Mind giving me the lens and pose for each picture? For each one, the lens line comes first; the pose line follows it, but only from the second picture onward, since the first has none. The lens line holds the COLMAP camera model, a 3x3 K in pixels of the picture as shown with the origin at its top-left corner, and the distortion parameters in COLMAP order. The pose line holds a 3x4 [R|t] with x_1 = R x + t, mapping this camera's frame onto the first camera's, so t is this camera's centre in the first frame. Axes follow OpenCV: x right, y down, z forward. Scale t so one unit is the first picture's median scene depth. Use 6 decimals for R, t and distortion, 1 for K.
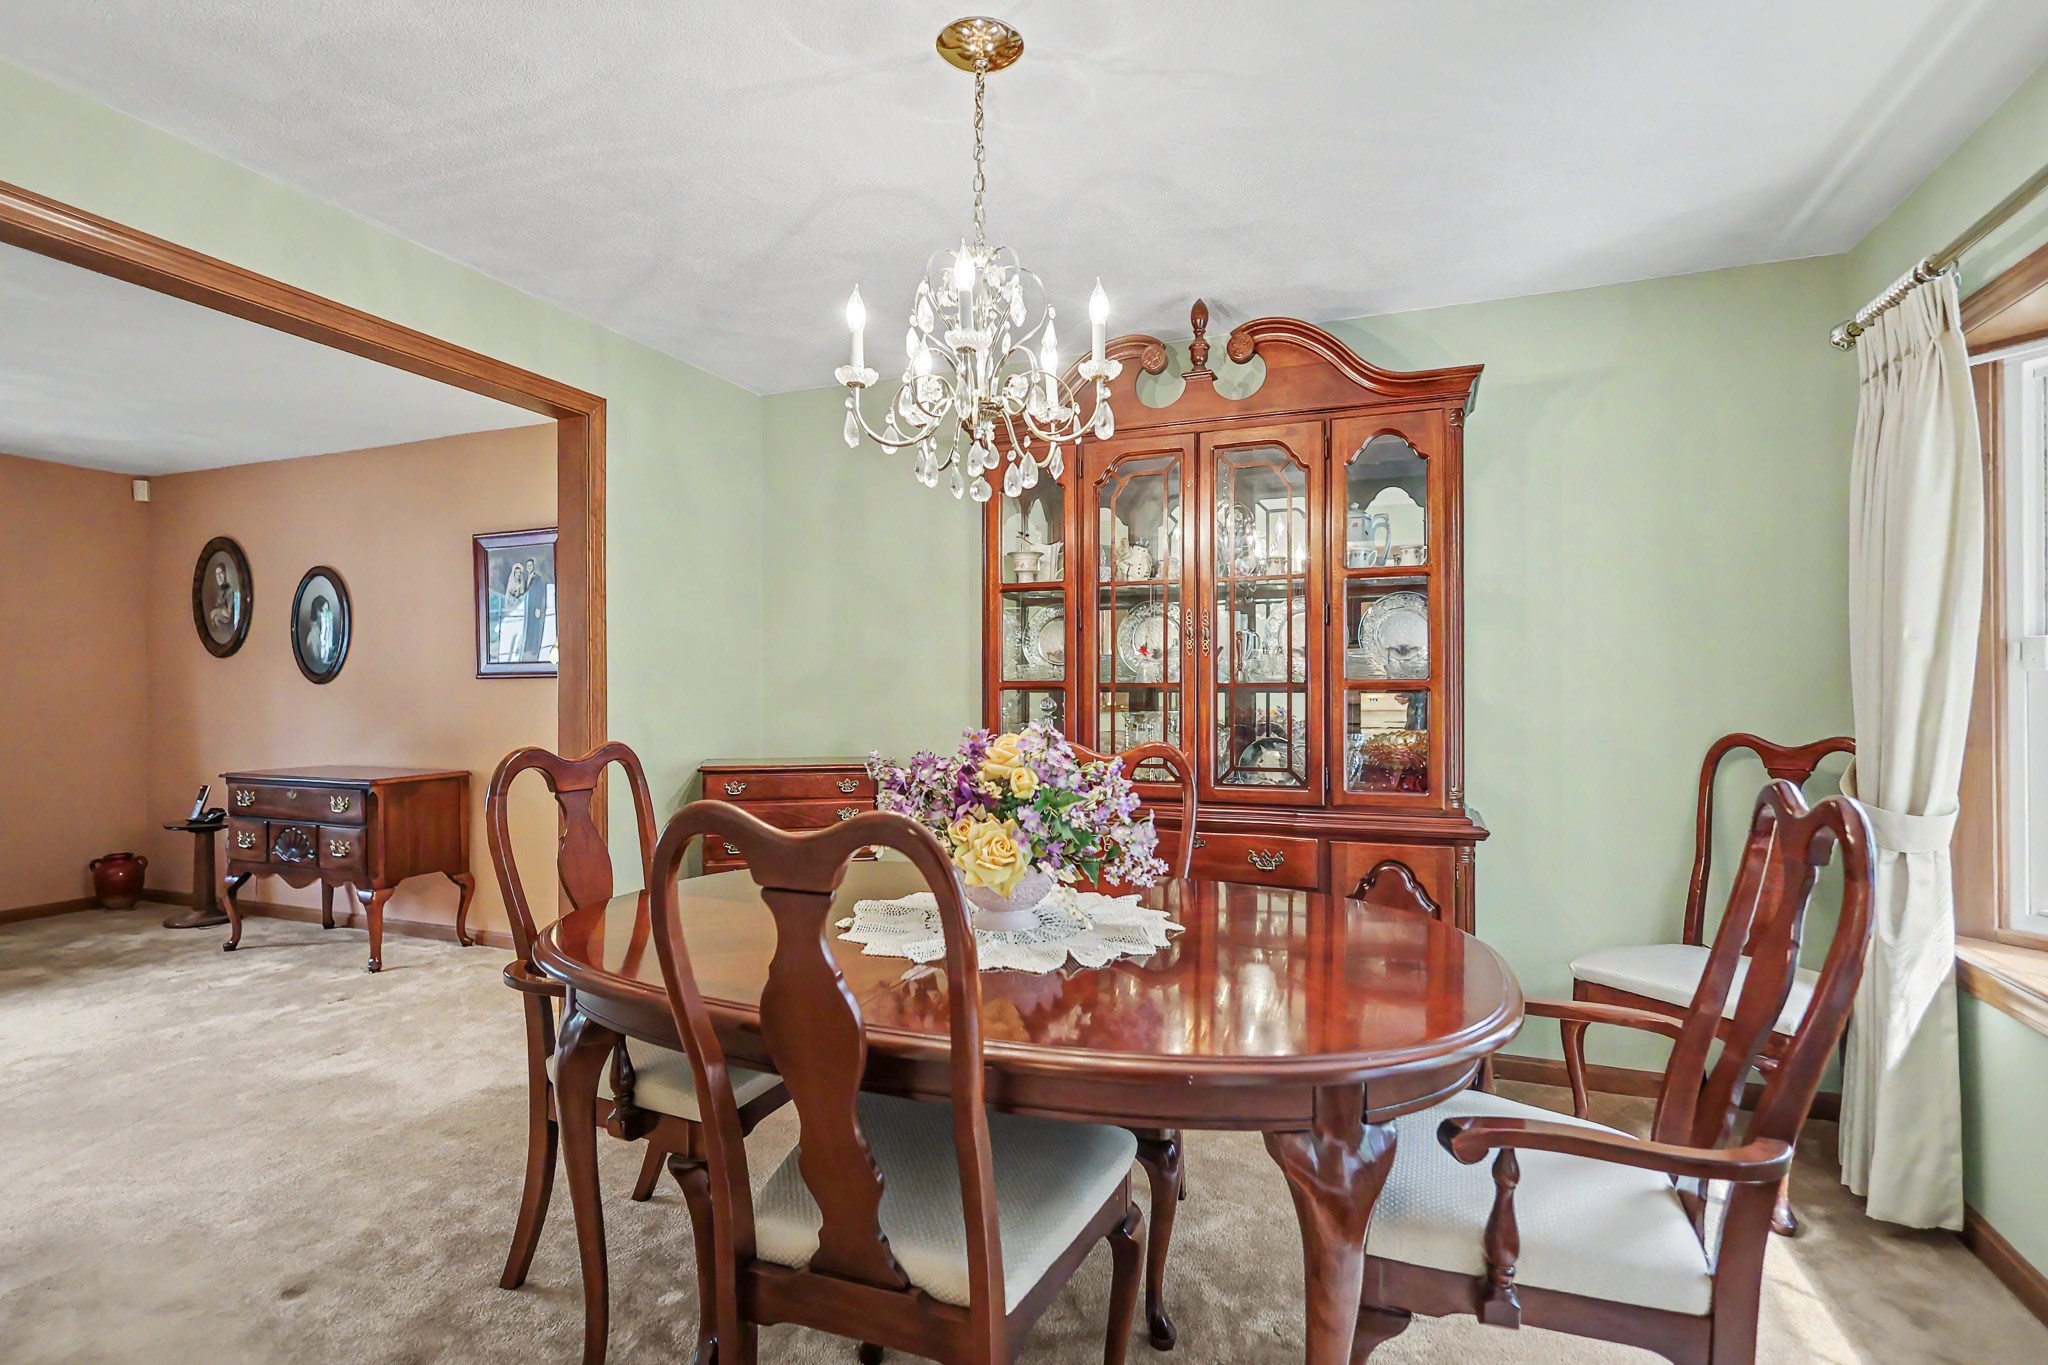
lens RADIAL K [[1002.6, 0, 1022.1], [0, 1002.6, 682.6], [0, 0, 1]] dist [-0.000512, 0.001516]
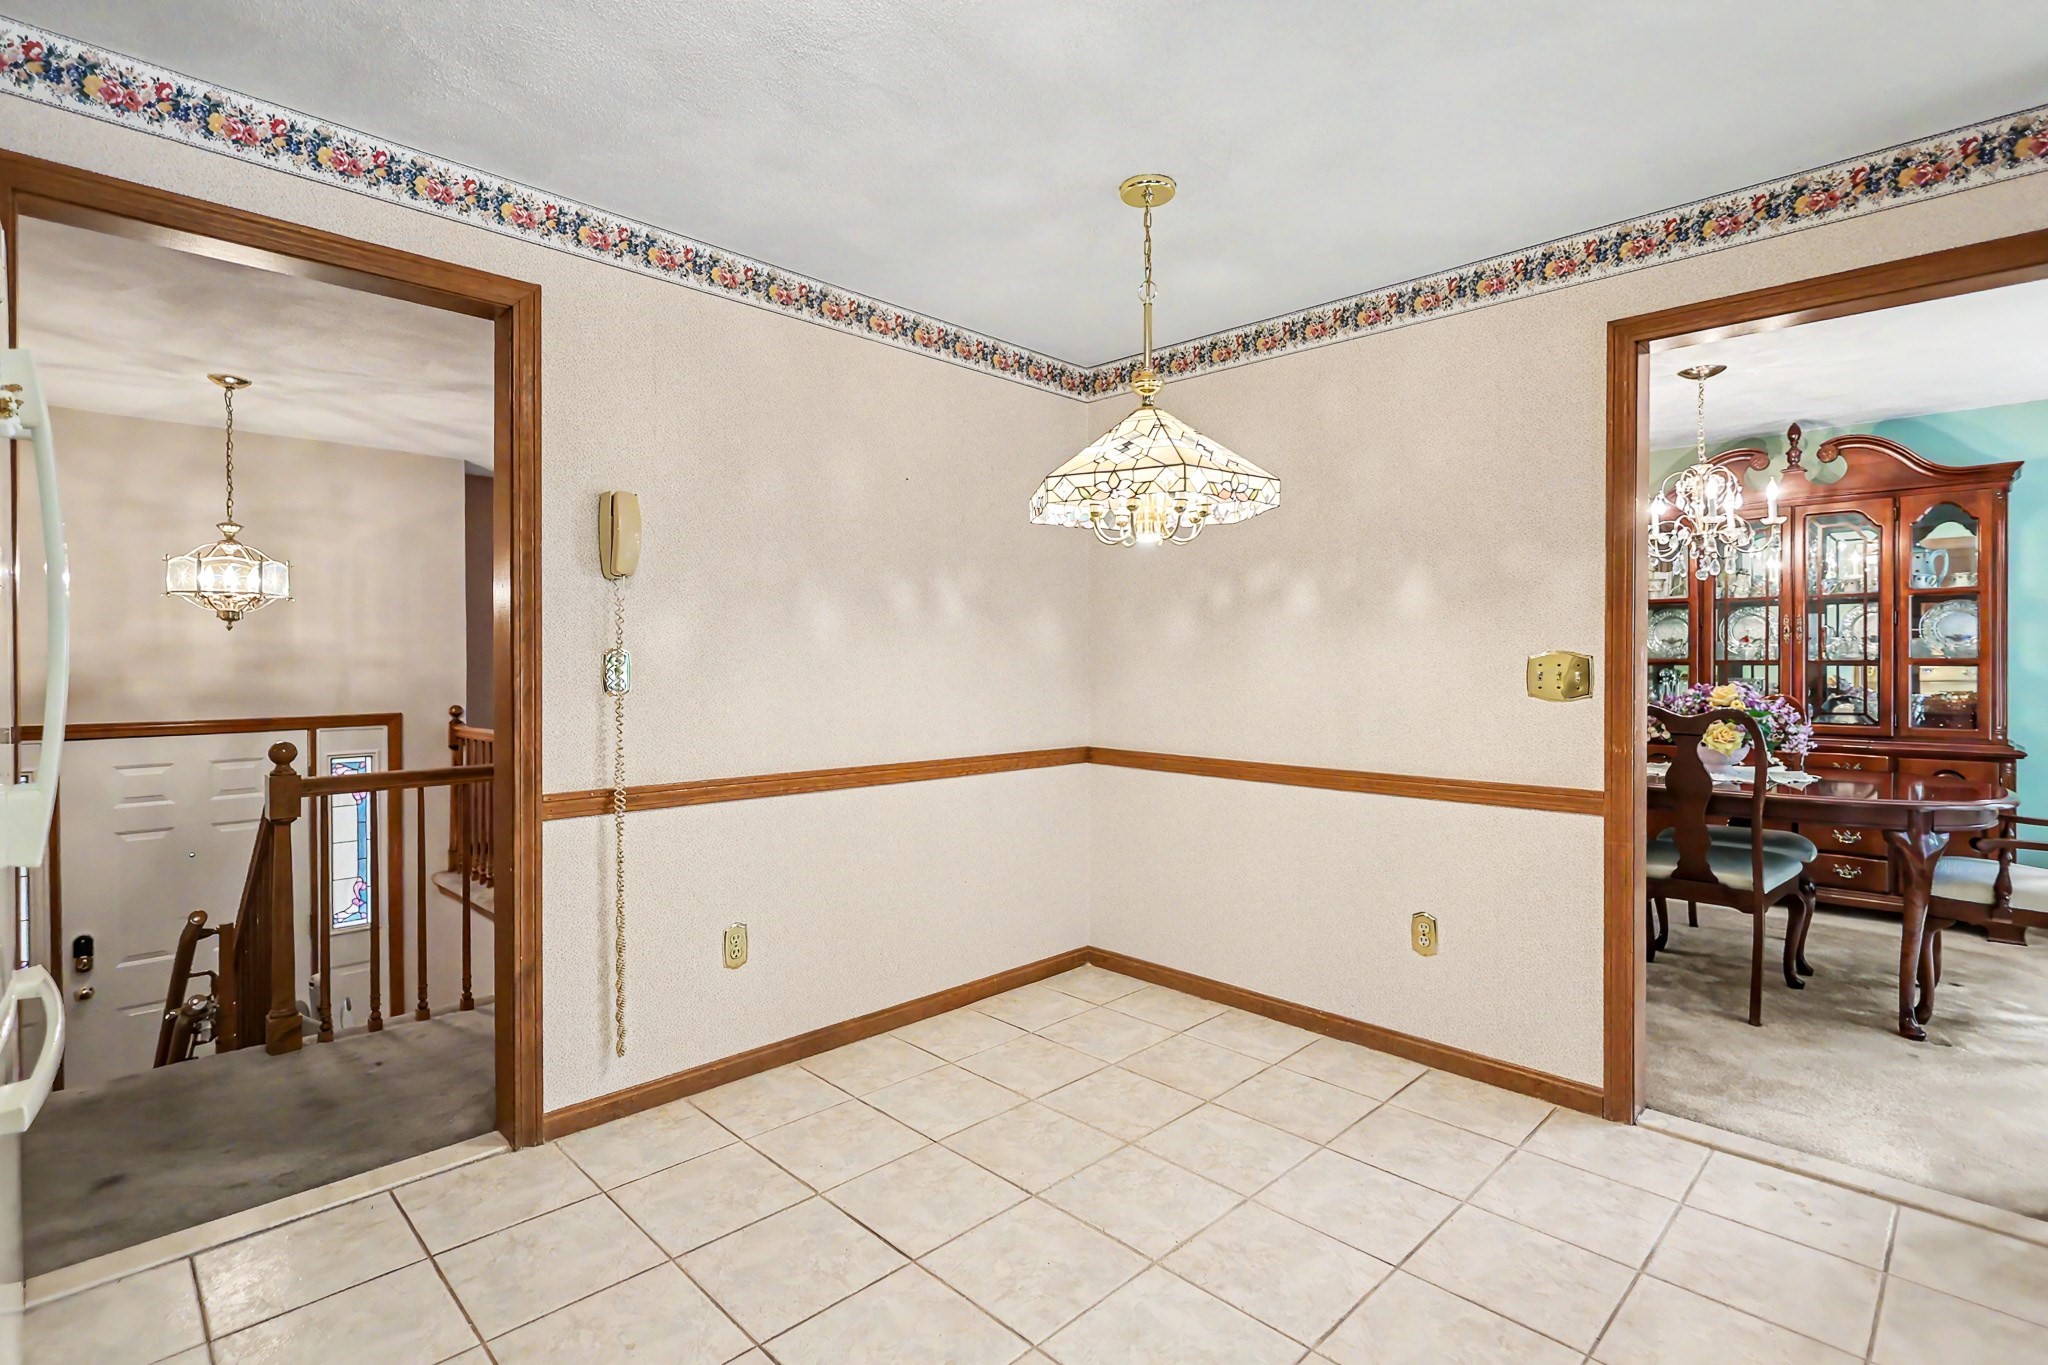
lens RADIAL K [[1002.6, 0, 997.8], [0, 1002.6, 657.0], [0, 0, 1]] dist [-0.000512, 0.001516]
pose [[0.917864, -0.000926, -0.396895, -0.367739], [0.003860, 0.999971, 0.006594, -0.020235], [0.396877, -0.007584, 0.917840, -1.017902]]
